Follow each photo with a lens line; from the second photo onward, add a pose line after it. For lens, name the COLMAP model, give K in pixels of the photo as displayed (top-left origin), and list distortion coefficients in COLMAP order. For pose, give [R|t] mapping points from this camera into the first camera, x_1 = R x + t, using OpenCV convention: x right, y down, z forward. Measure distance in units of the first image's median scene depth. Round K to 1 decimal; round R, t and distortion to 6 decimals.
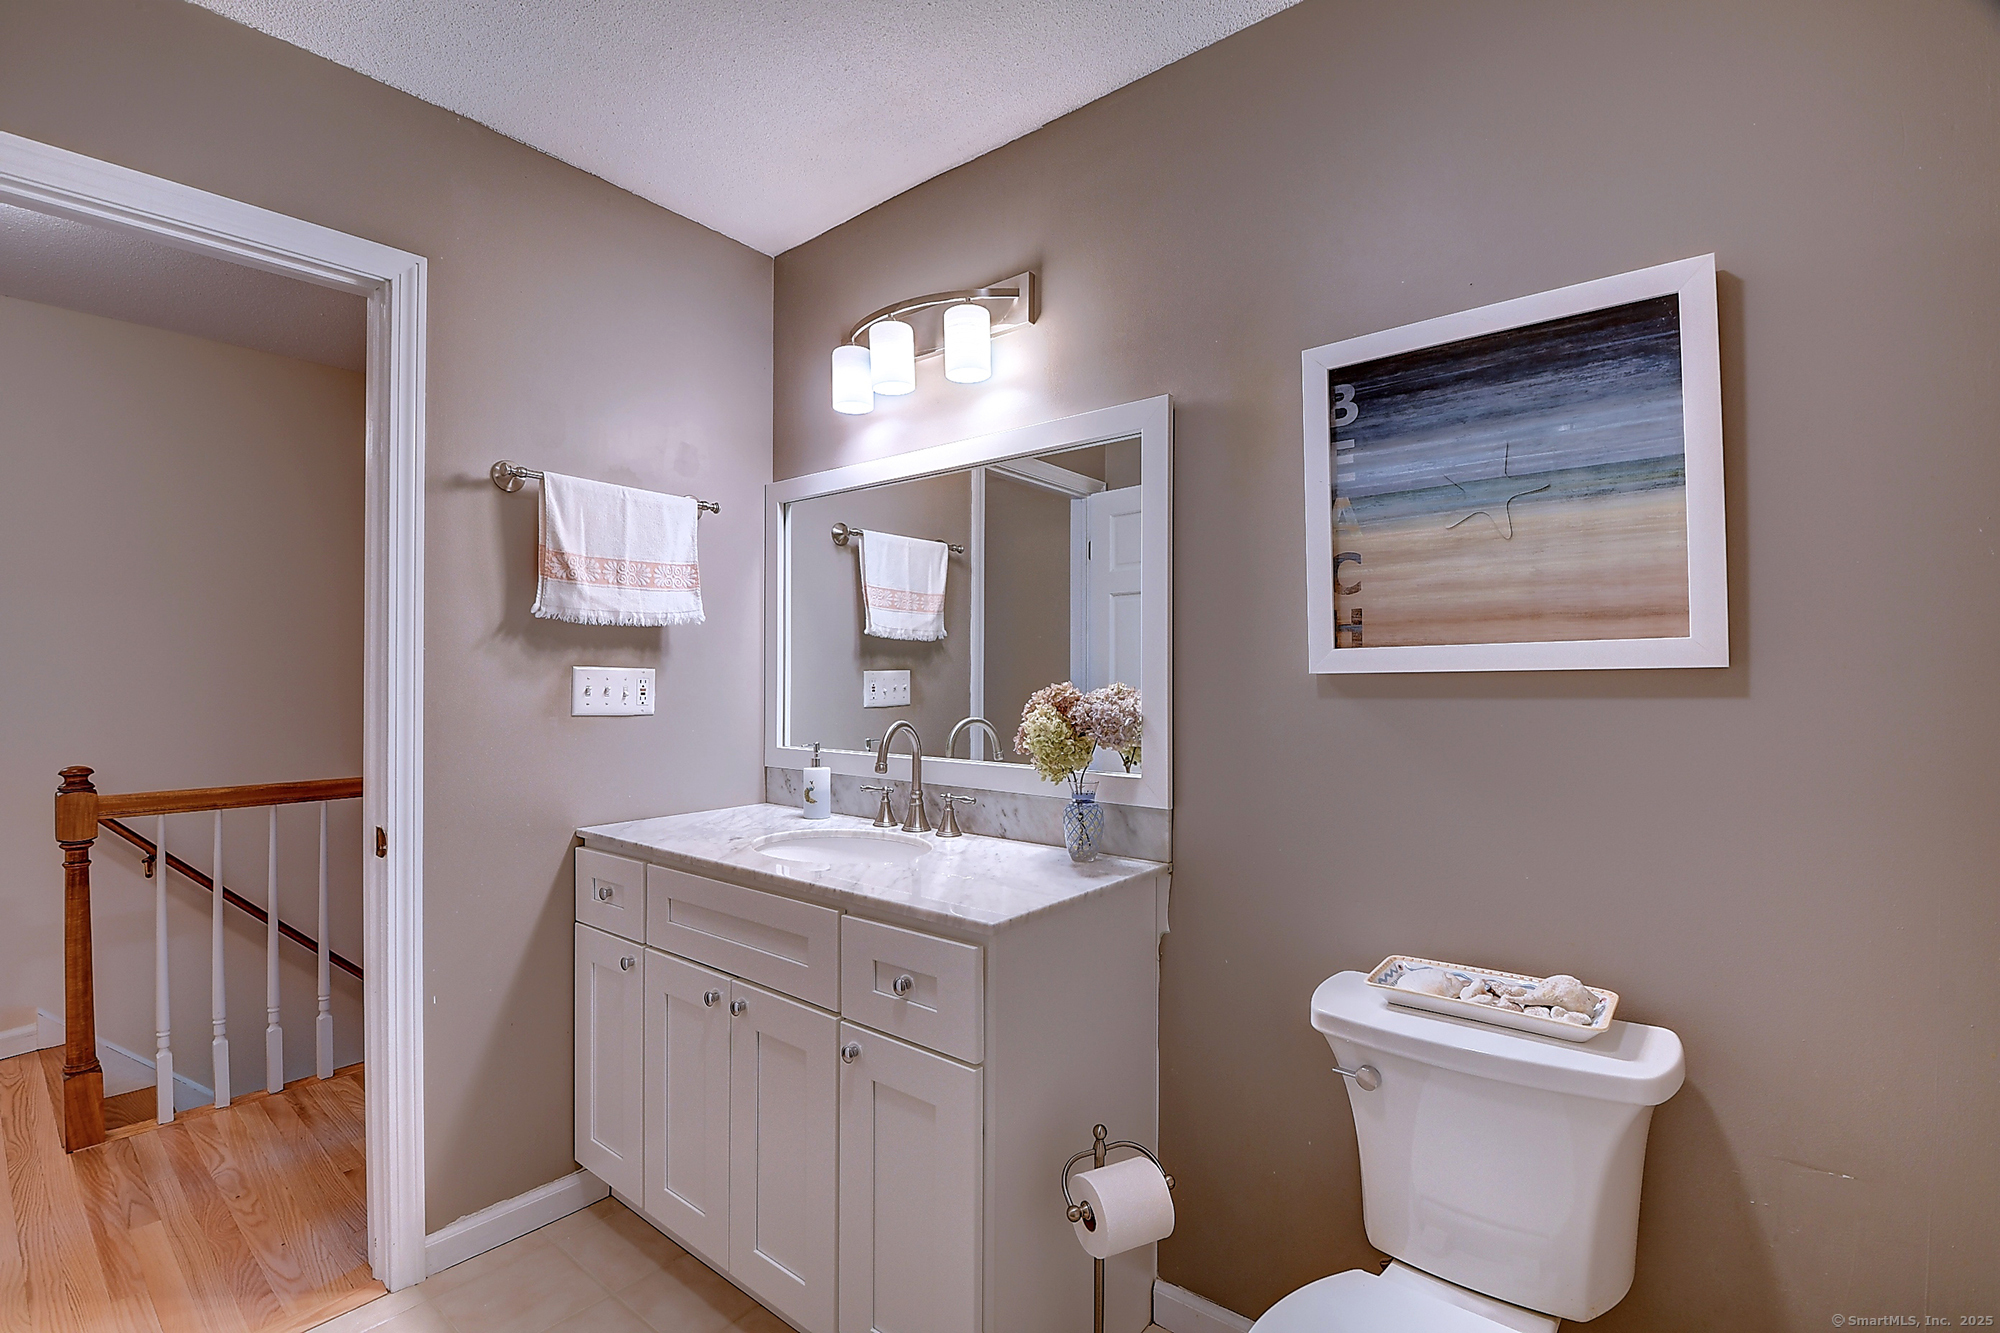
lens RADIAL K [[891.4, 0, 988.7], [0, 891.4, 674.2], [0, 0, 1]] dist [-0.000757, -0.005391]
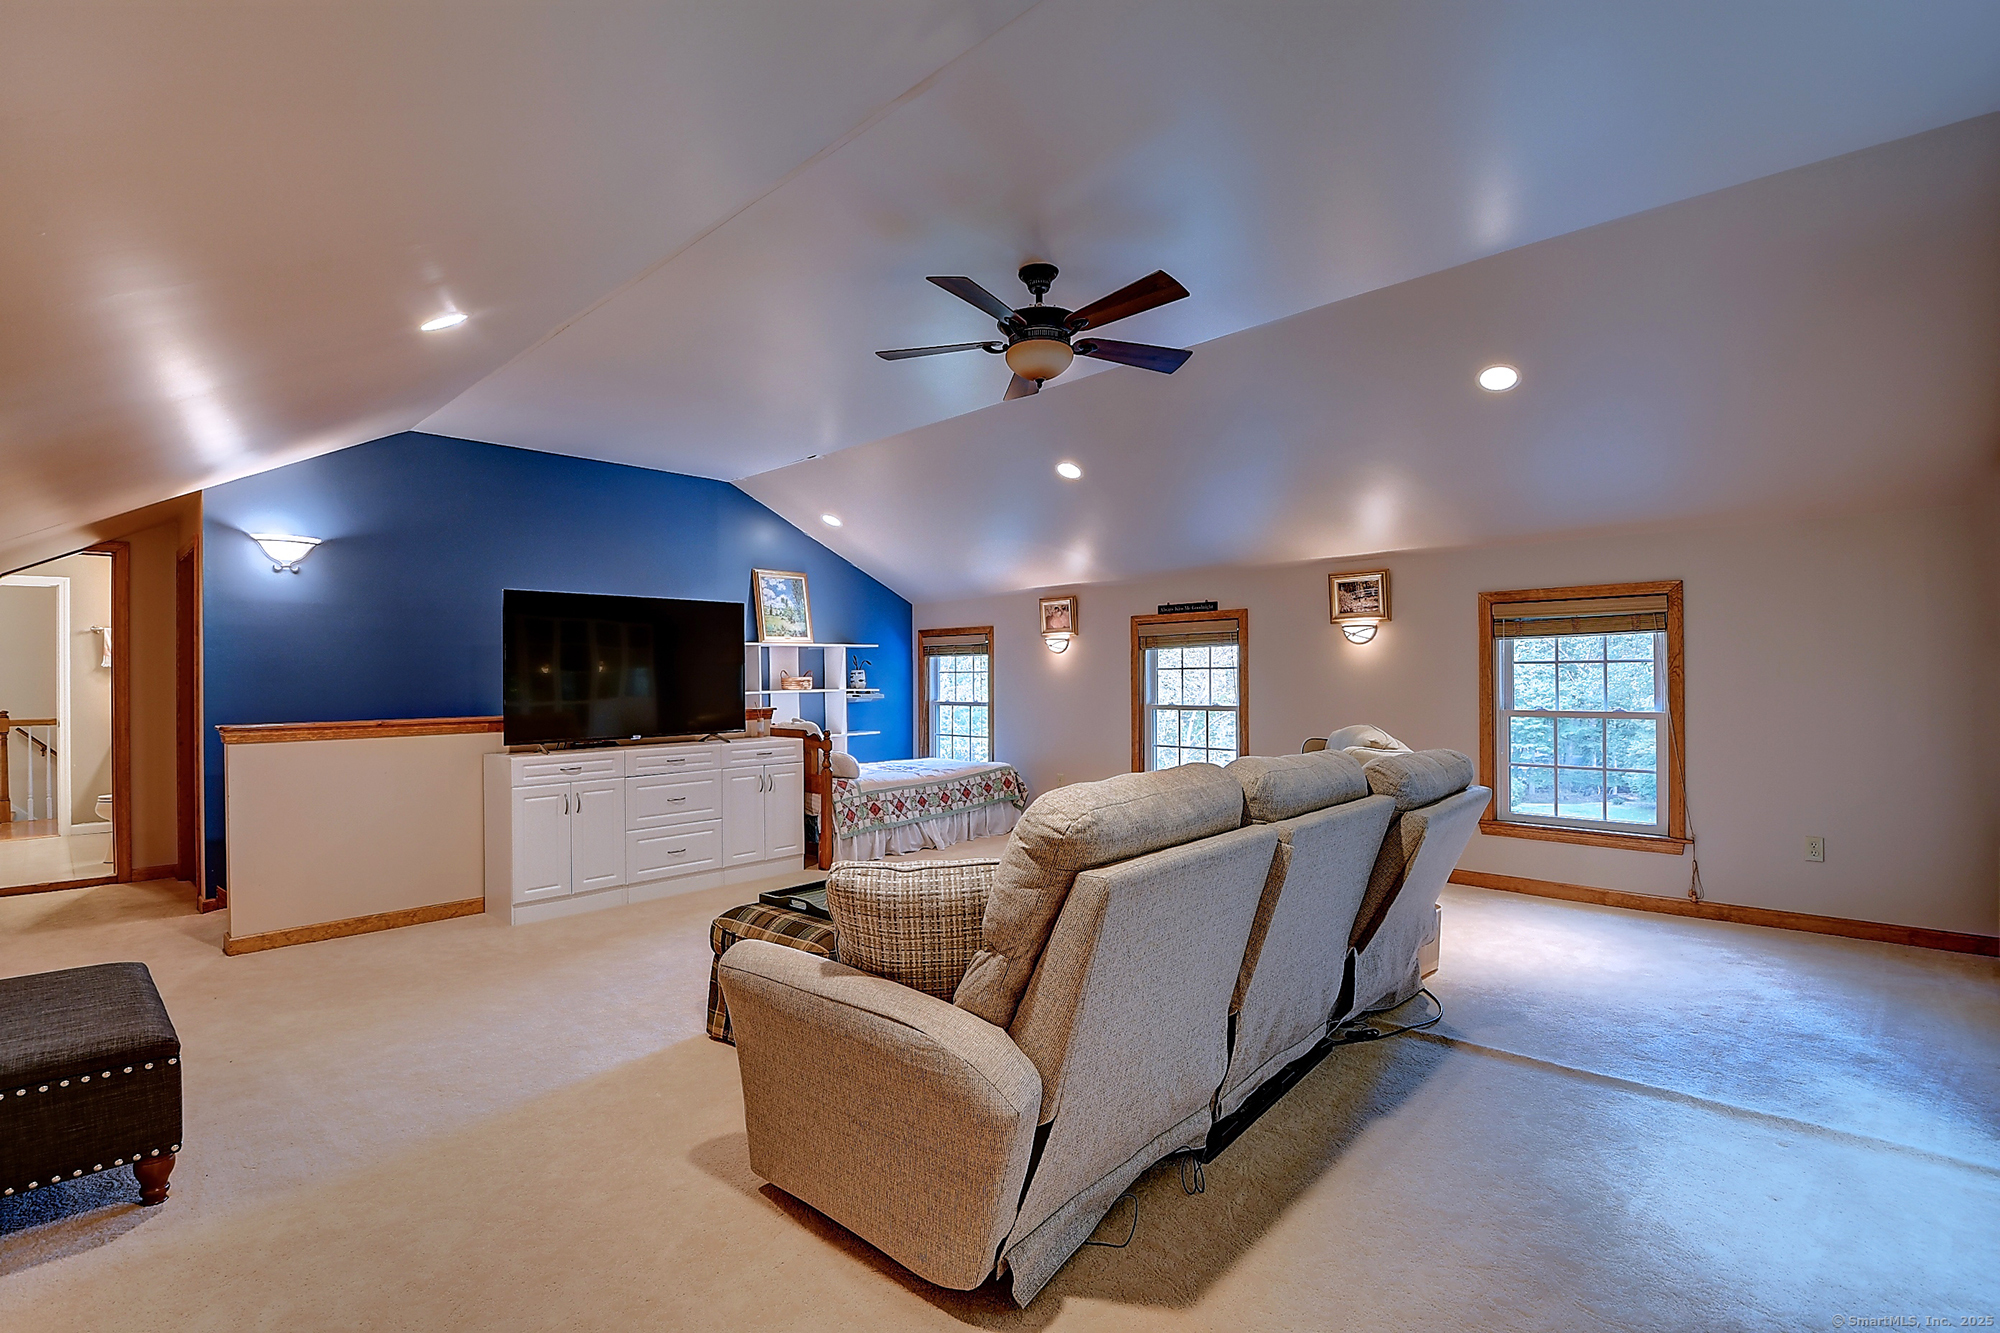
lens RADIAL K [[891.4, 0, 969.8], [0, 891.4, 685.1], [0, 0, 1]] dist [-0.000757, -0.005391]
pose [[0.997925, -0.012409, -0.063176, 1.320900], [0.012915, 0.999888, 0.007604, 0.013366], [0.063075, -0.008404, 0.997973, -0.984311]]
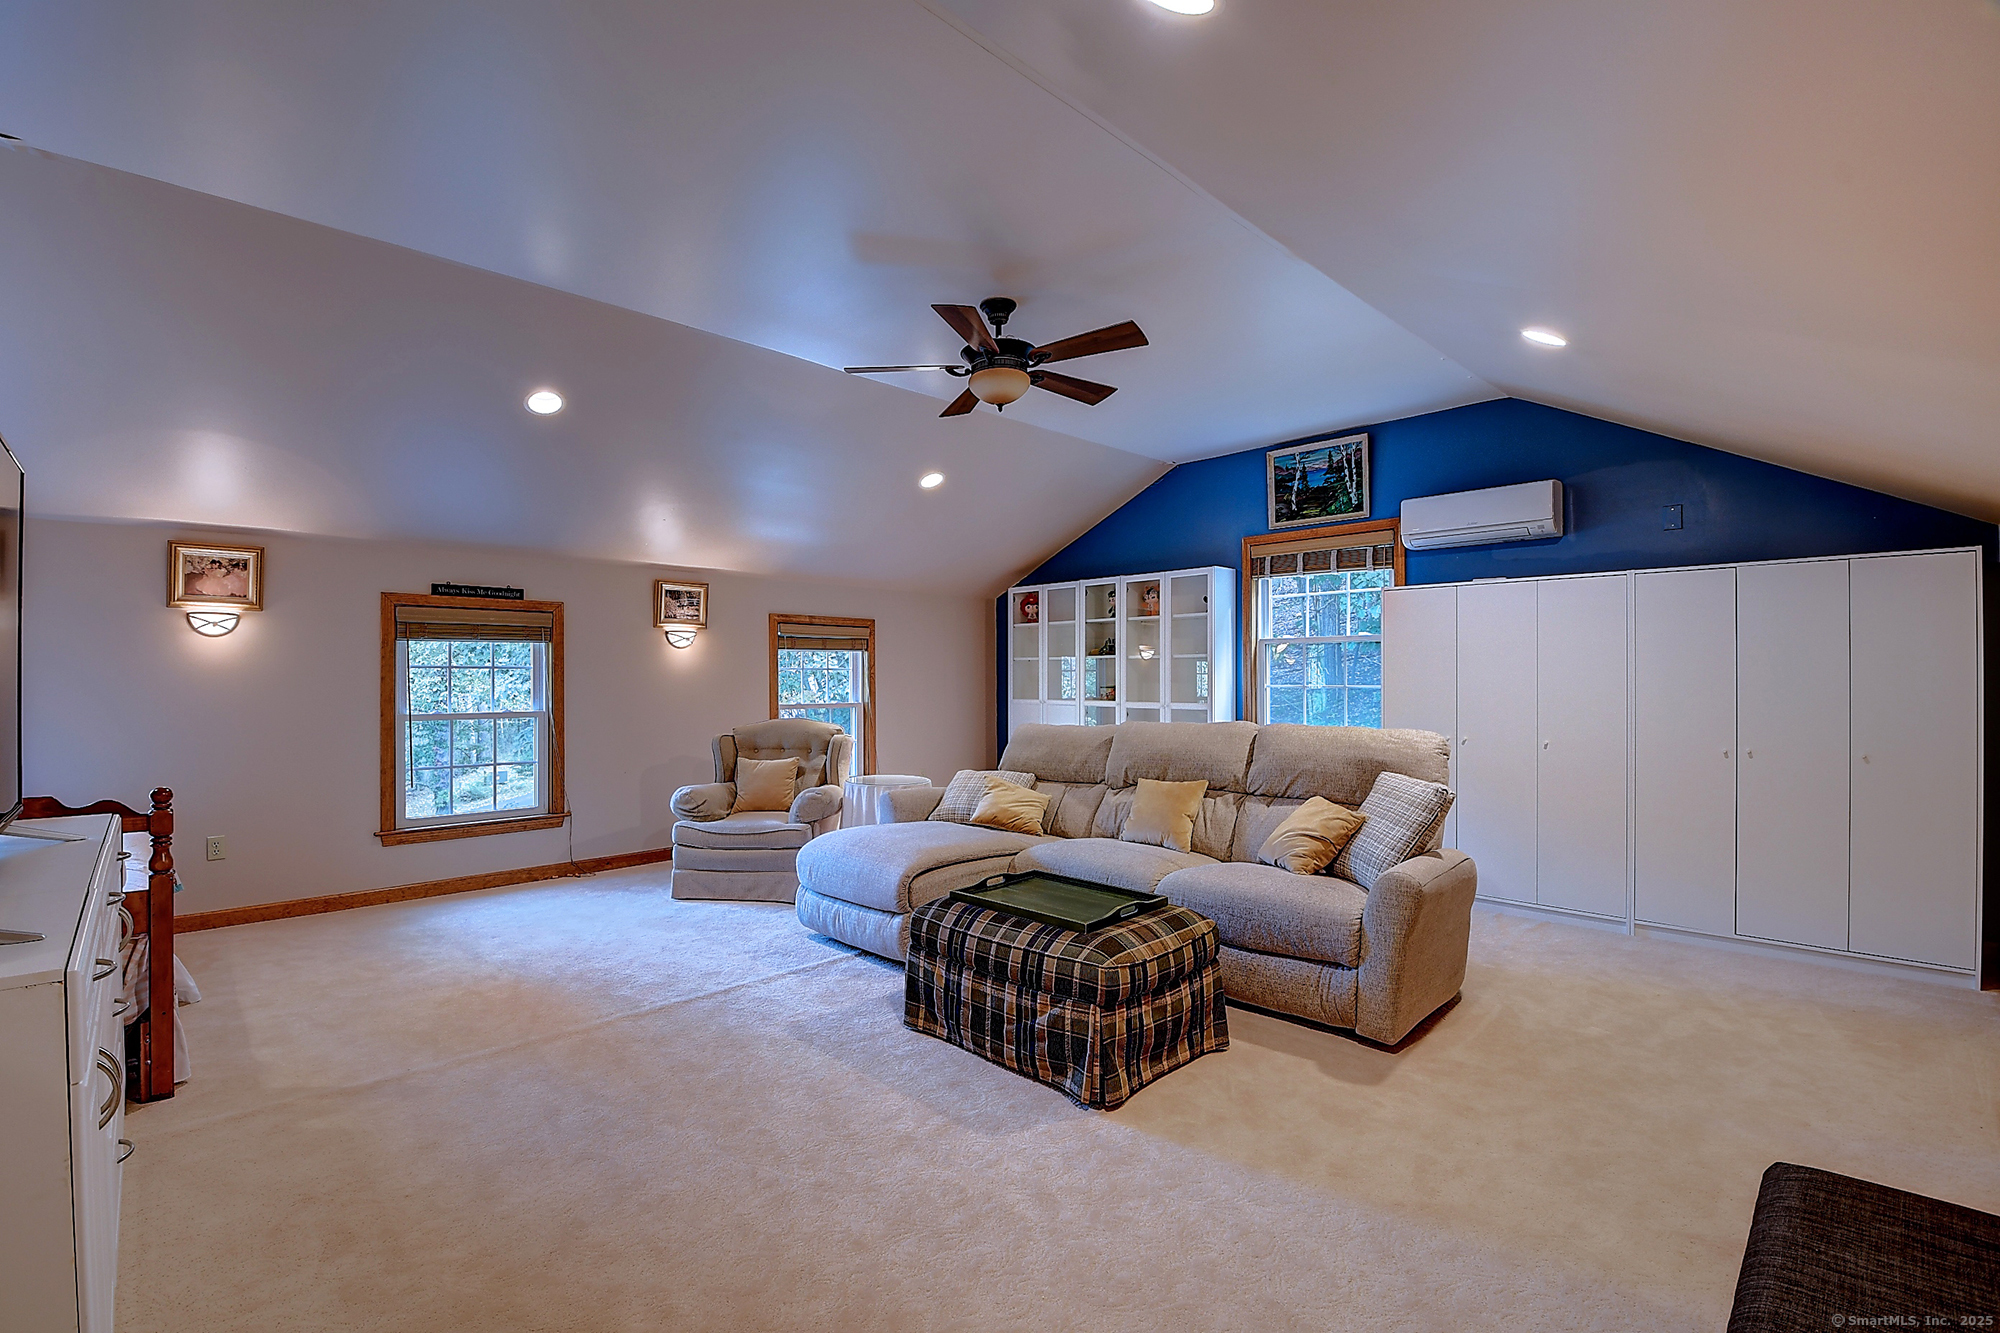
lens RADIAL K [[891.4, 0, 969.9], [0, 891.4, 673.1], [0, 0, 1]] dist [-0.000757, -0.005391]
pose [[0.119039, 0.000904, 0.992889, -1.013193], [-0.000866, 0.999999, -0.000807, 0.004061], [-0.992889, -0.000764, 0.119039, 0.996080]]
